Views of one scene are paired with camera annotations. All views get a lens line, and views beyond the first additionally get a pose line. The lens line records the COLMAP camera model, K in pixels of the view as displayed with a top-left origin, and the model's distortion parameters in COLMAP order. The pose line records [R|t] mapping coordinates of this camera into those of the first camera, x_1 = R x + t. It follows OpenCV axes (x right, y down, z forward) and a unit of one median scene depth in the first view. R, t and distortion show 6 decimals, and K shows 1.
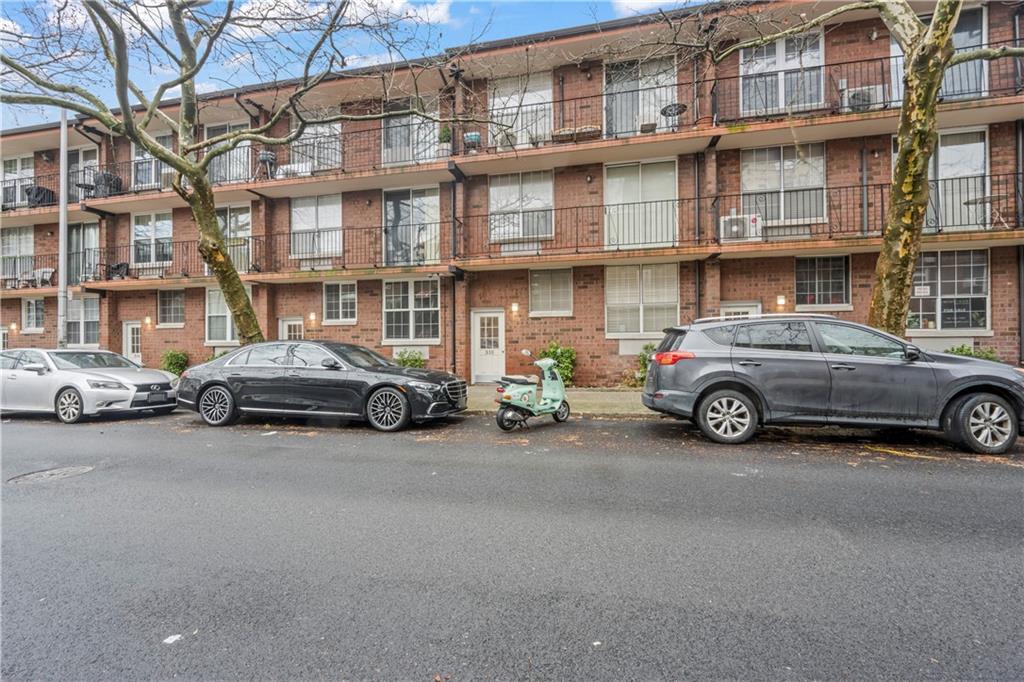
lens RADIAL K [[446.8, 0, 511.5], [0, 446.8, 340.9], [0, 0, 1]] dist [0.002866, -0.001212]
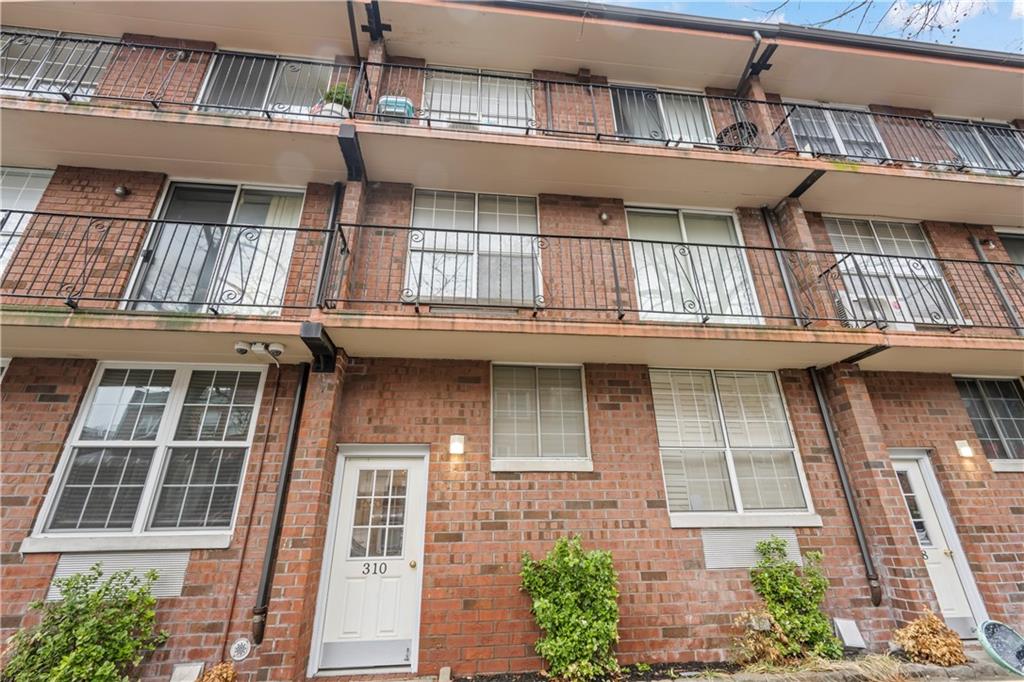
lens RADIAL K [[446.8, 0, 510.3], [0, 446.8, 340.3], [0, 0, 1]] dist [0.002866, -0.001212]
pose [[0.937389, 0.132602, 0.322052, -0.091727], [0.006267, 0.918115, -0.396265, -0.000492], [-0.348226, 0.373473, 0.859800, 0.590835]]
